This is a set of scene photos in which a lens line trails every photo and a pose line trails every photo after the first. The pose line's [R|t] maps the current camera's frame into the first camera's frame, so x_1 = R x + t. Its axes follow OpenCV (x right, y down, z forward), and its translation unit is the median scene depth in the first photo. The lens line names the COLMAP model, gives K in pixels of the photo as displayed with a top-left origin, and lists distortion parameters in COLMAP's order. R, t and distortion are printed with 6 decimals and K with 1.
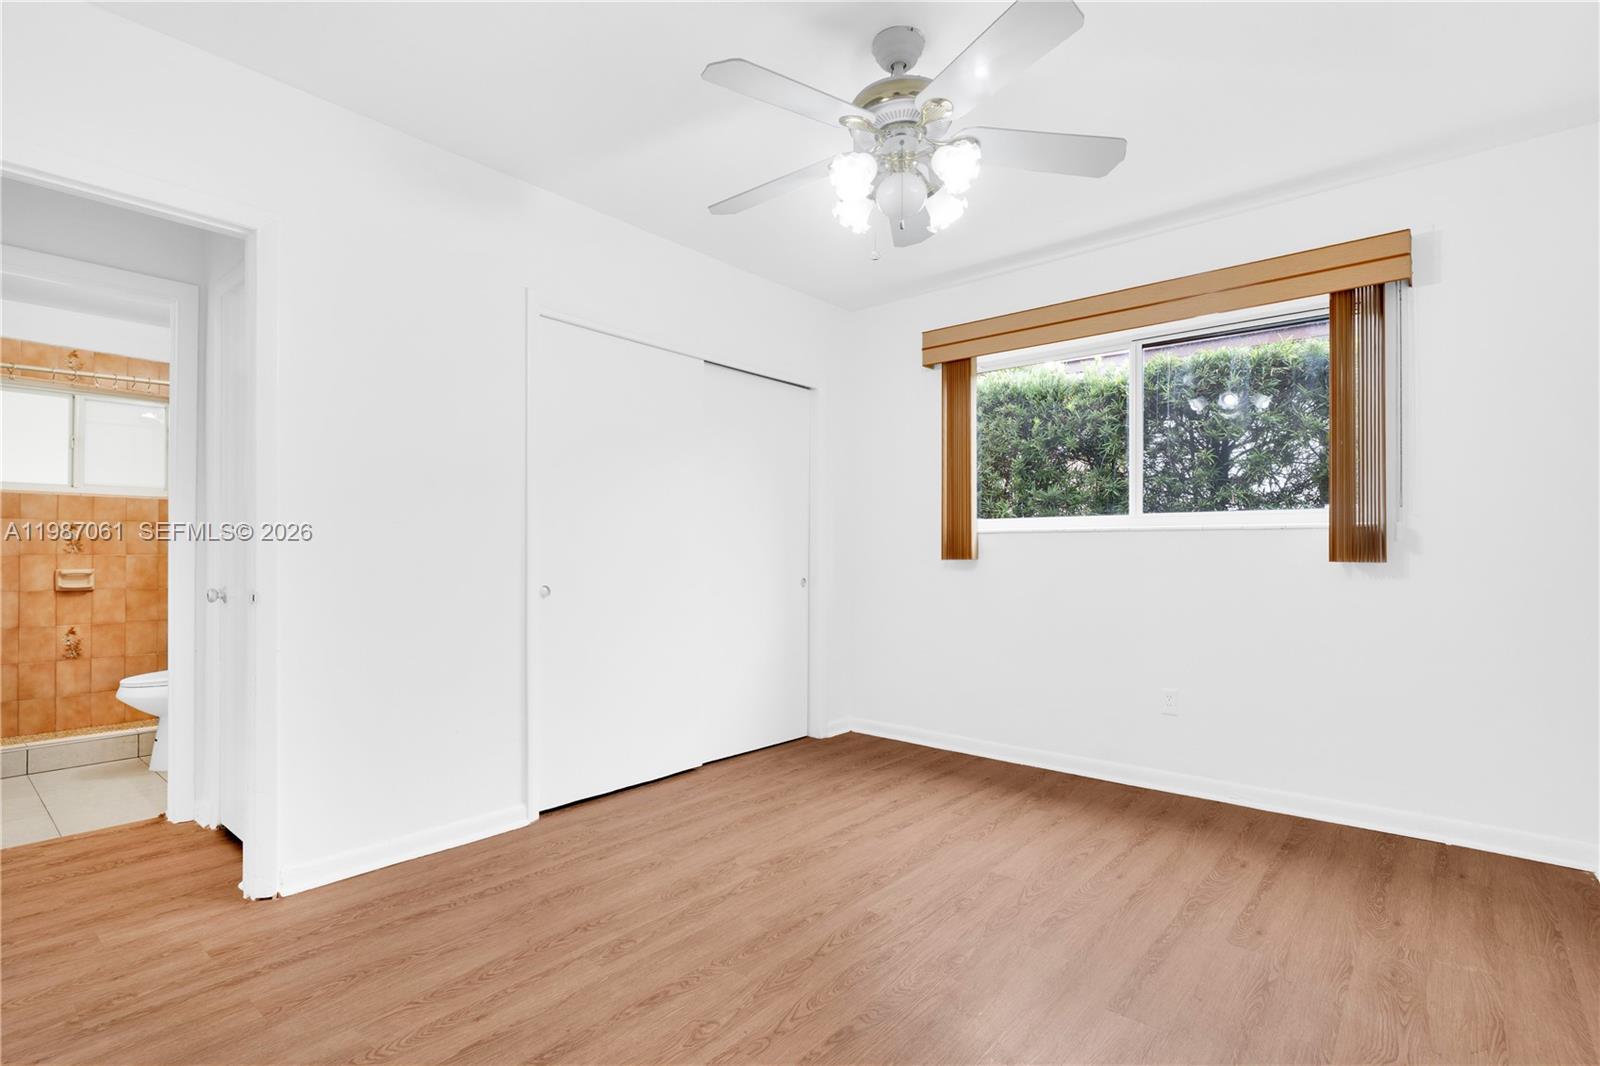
lens RADIAL K [[763.8, 0, 798.2], [0, 763.8, 537.7], [0, 0, 1]] dist [-0.004821, 0.001596]
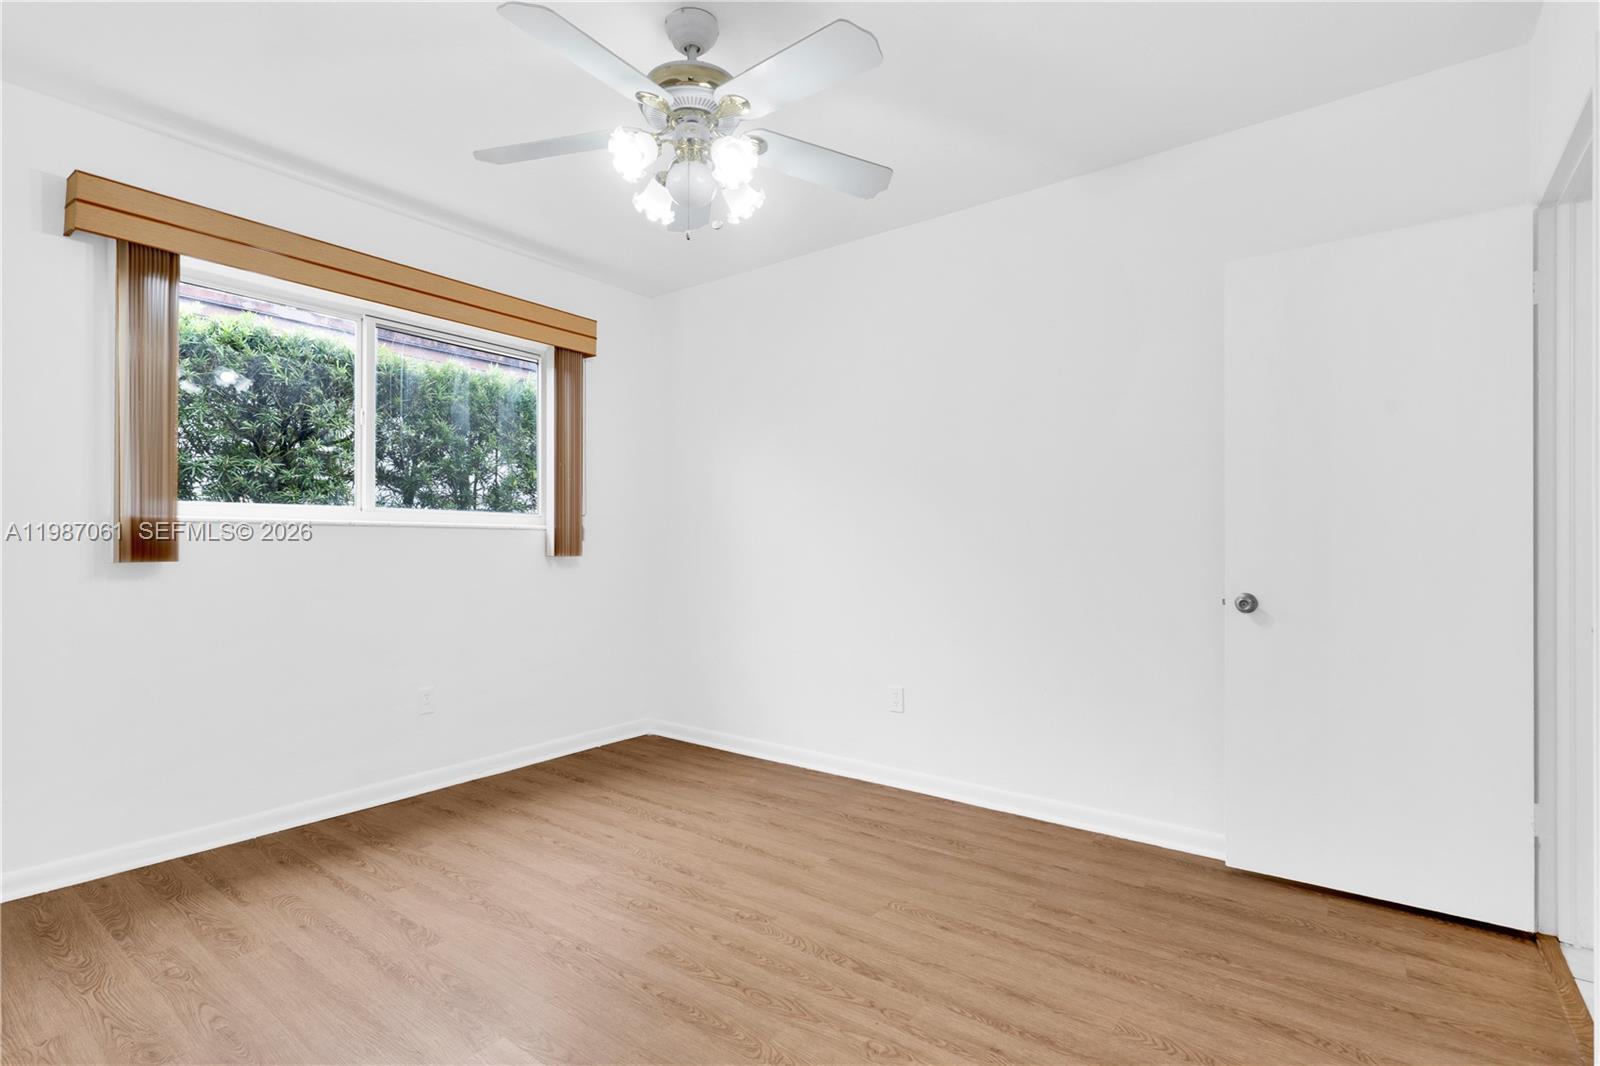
lens RADIAL K [[763.8, 0, 802.5], [0, 763.8, 544.8], [0, 0, 1]] dist [-0.004821, 0.001596]
pose [[-0.048293, -0.002892, 0.998829, -0.594313], [-0.012244, 0.999922, 0.002303, 0.004619], [-0.998758, -0.012118, -0.048324, 0.637404]]
